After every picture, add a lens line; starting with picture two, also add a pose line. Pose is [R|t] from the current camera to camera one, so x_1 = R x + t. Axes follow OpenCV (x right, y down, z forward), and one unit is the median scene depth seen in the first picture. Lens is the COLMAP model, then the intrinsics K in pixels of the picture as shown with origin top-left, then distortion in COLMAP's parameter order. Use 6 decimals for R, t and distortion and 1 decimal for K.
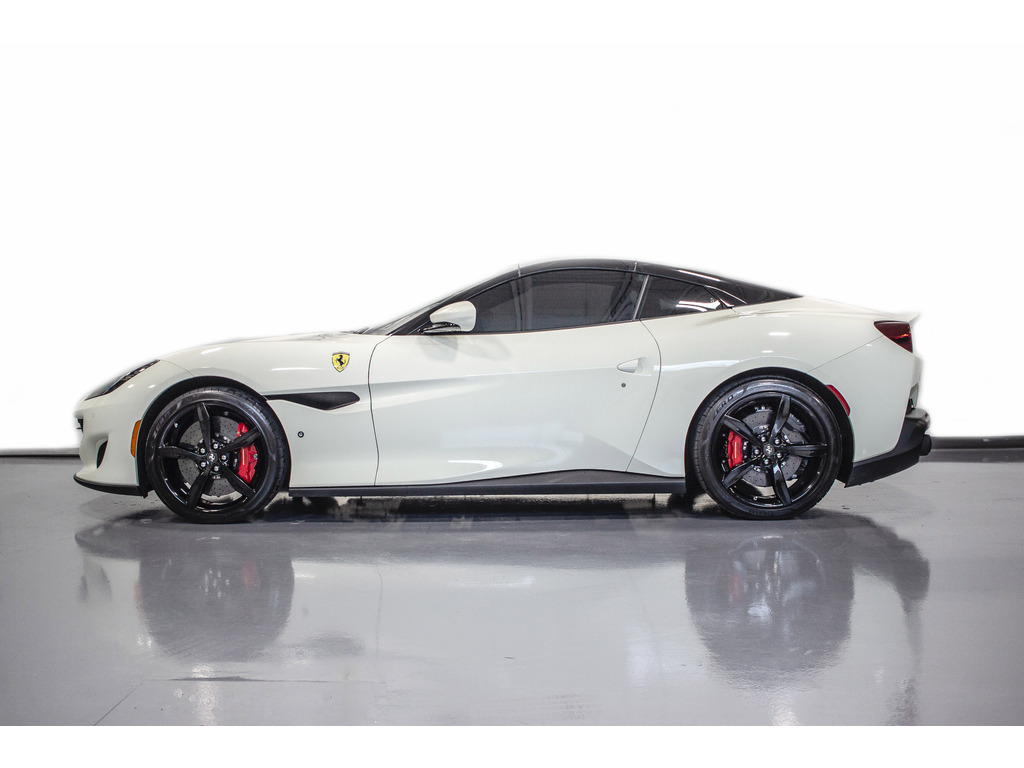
lens RADIAL K [[1166.1, 0, 514.1], [0, 1166.1, 390.1], [0, 0, 1]] dist [-0.068323, 0.000000]
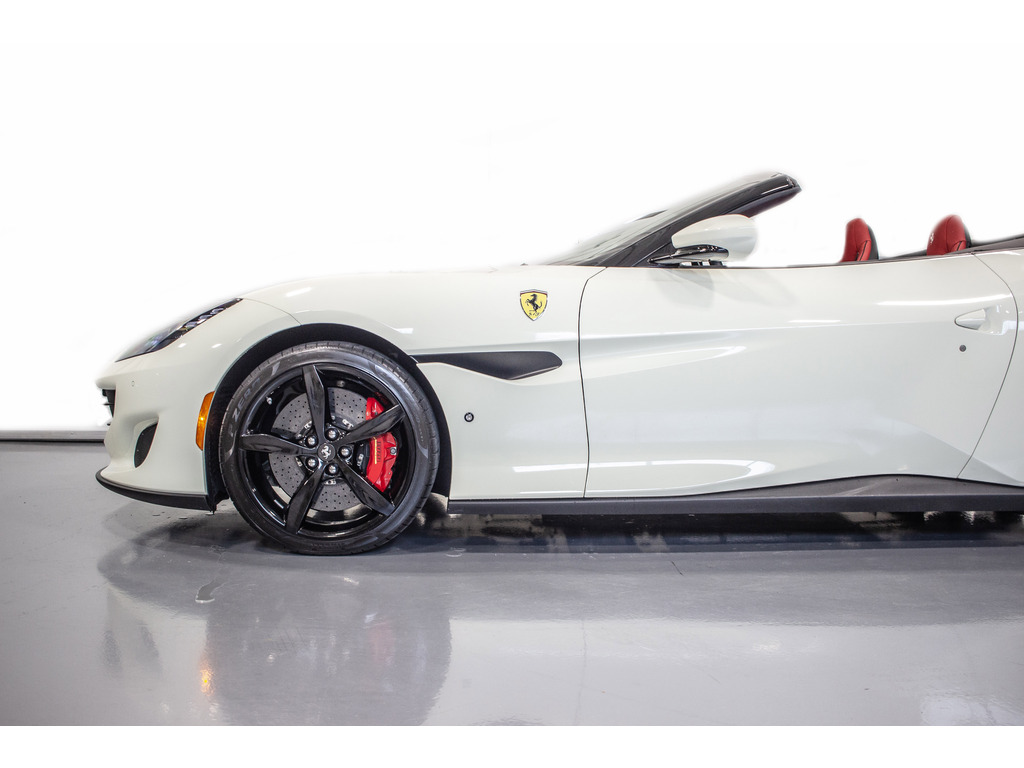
lens RADIAL K [[998.3, 0, 509.4], [0, 998.3, 375.0], [0, 0, 1]] dist [-0.035046, 0.000000]
pose [[0.998039, 0.014075, 0.060986, -0.194735], [-0.014115, 0.999900, 0.000215, 0.014365], [-0.060977, -0.001076, 0.998139, 0.449396]]
